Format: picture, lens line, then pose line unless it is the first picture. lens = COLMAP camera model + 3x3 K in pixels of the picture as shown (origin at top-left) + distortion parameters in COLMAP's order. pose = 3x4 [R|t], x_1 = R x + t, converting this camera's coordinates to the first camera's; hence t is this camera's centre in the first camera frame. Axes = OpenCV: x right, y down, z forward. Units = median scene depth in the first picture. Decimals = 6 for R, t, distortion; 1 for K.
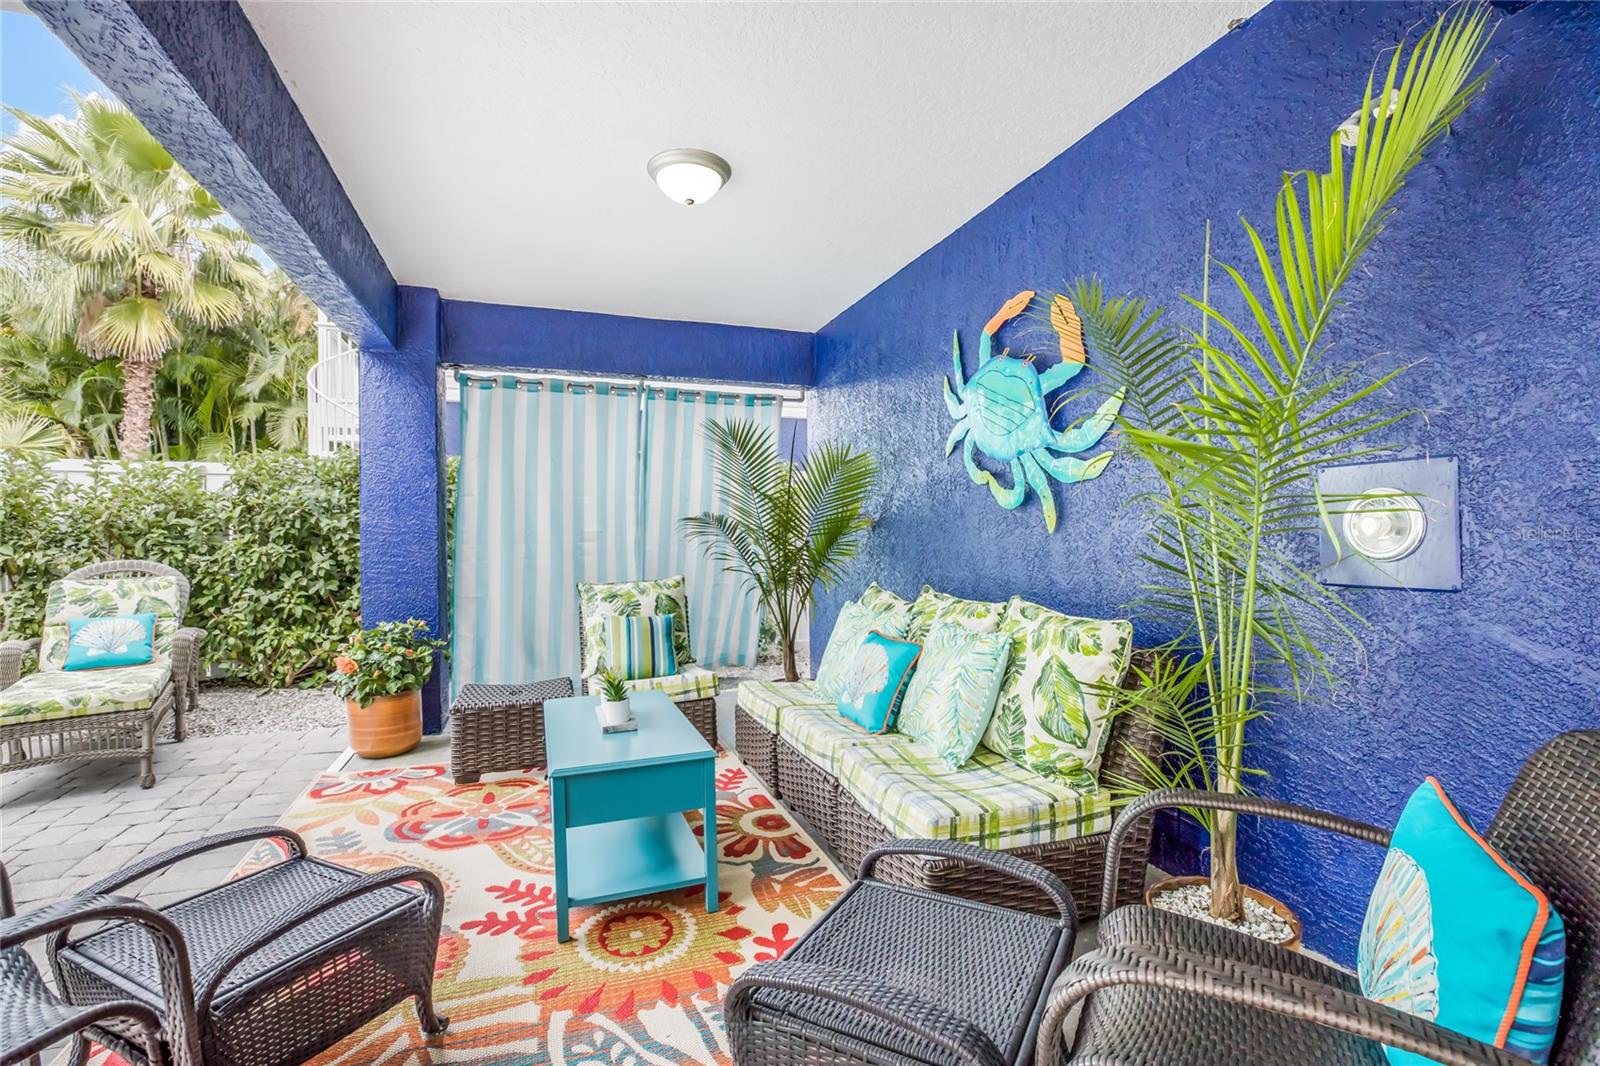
lens RADIAL K [[723.2, 0, 805.0], [0, 723.2, 532.7], [0, 0, 1]] dist [-0.021853, 0.004322]
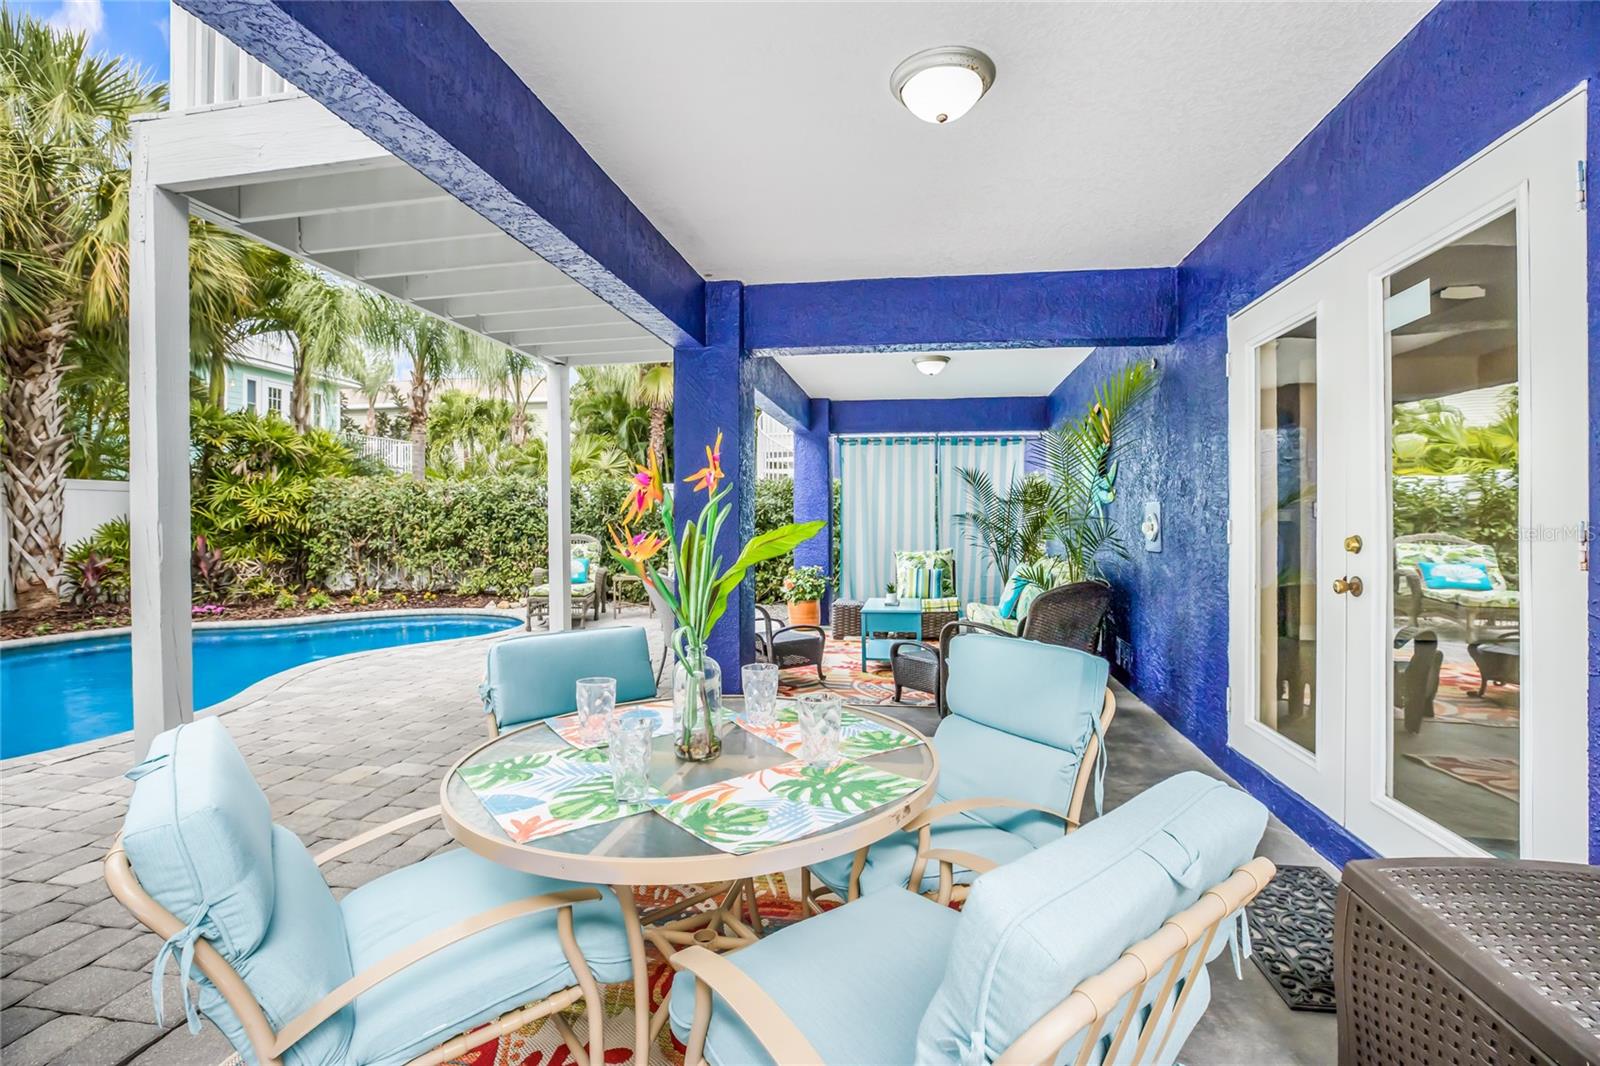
lens RADIAL K [[723.2, 0, 794.0], [0, 723.2, 531.2], [0, 0, 1]] dist [-0.021853, 0.004322]
pose [[0.864767, 0.016404, -0.501906, 0.351680], [-0.007863, 0.999786, 0.019128, -0.012773], [0.502112, -0.012595, 0.864711, -0.663462]]
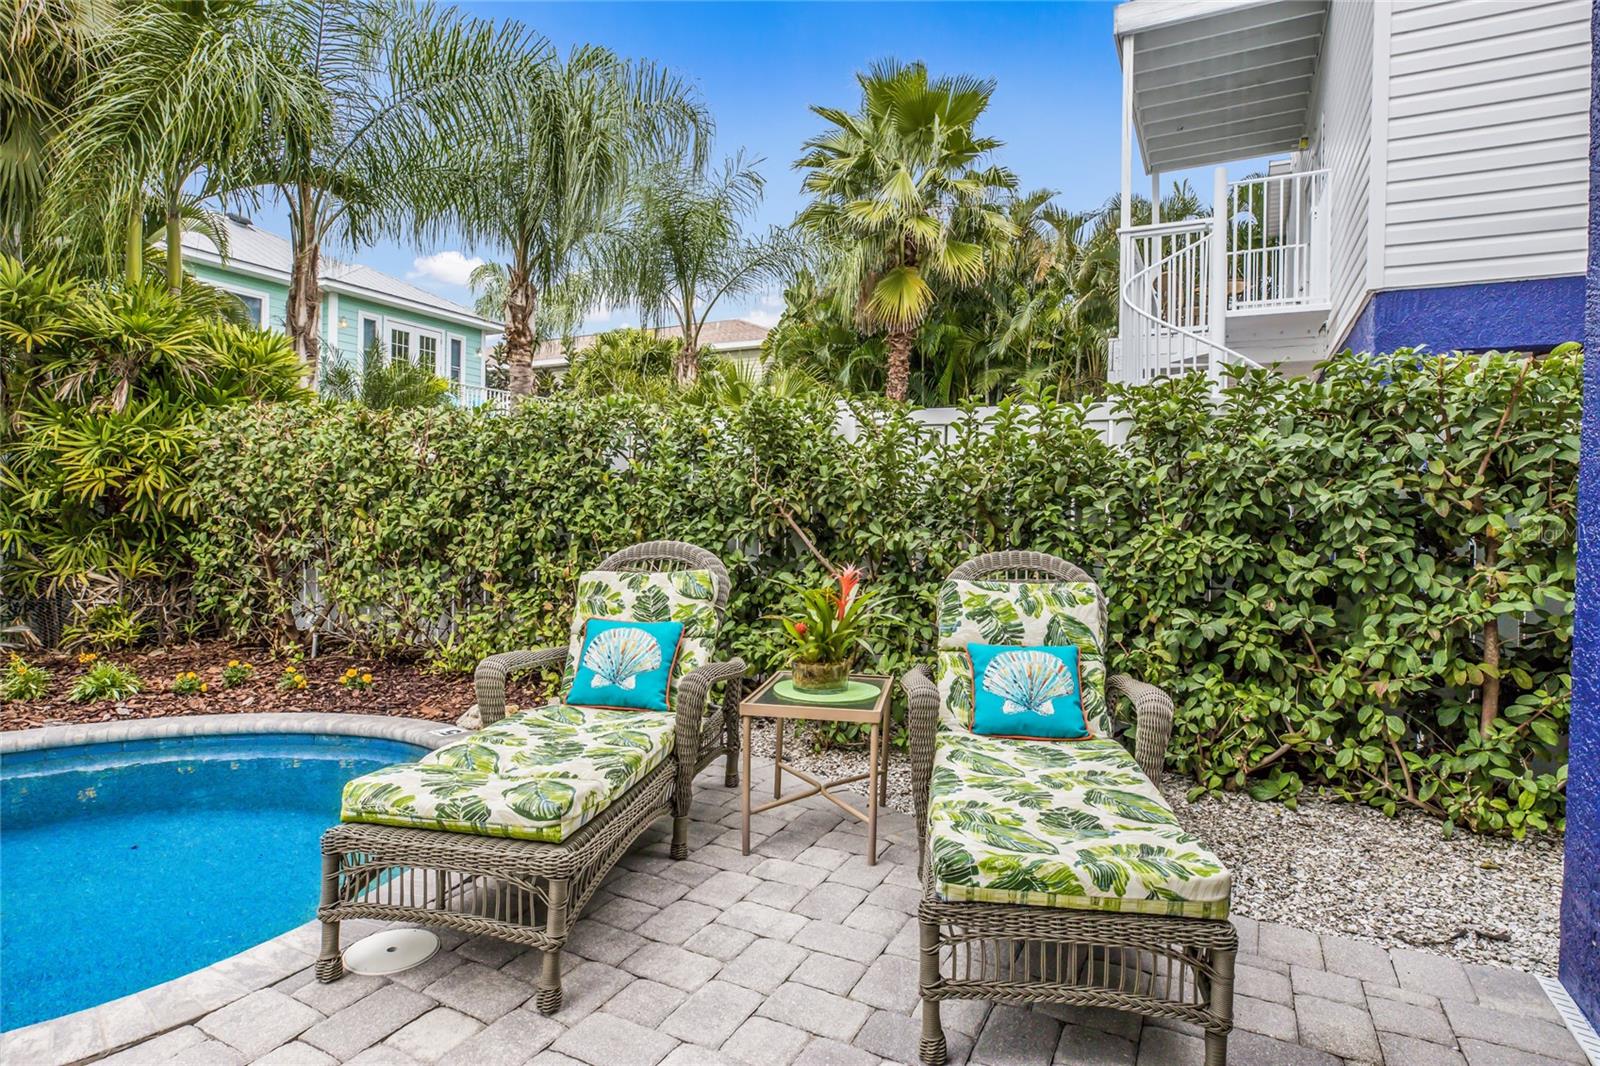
lens RADIAL K [[841.3, 0, 793.3], [0, 841.3, 538.3], [0, 0, 1]] dist [-0.024415, 0.000049]
pose [[0.675191, 0.043505, -0.736359, -0.526032], [-0.025064, 0.999036, 0.036042, 0.004952], [0.737217, -0.005879, 0.675630, 0.335994]]
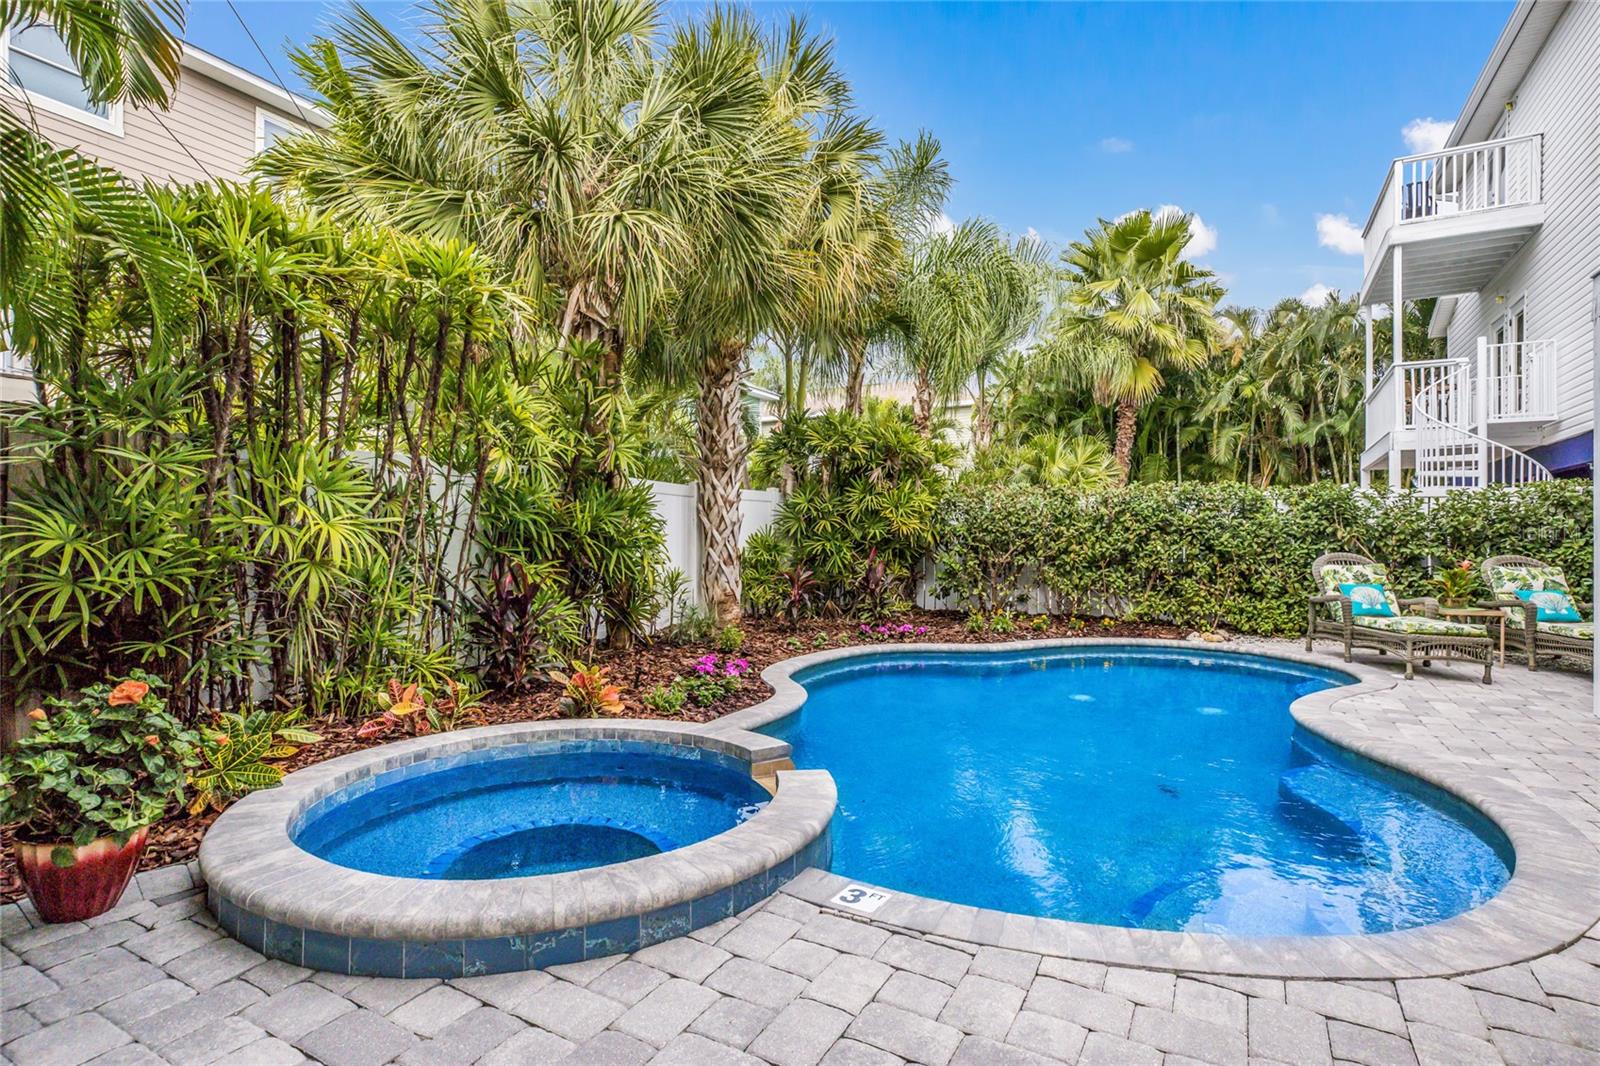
lens RADIAL K [[784.6, 0, 808.6], [0, 784.6, 529.7], [0, 0, 1]] dist [-0.004042, -0.001684]
pose [[0.648835, 0.008395, -0.760883, -0.640699], [-0.015593, 0.999876, -0.002265, 0.010705], [0.760770, 0.013334, 0.648885, -1.219183]]
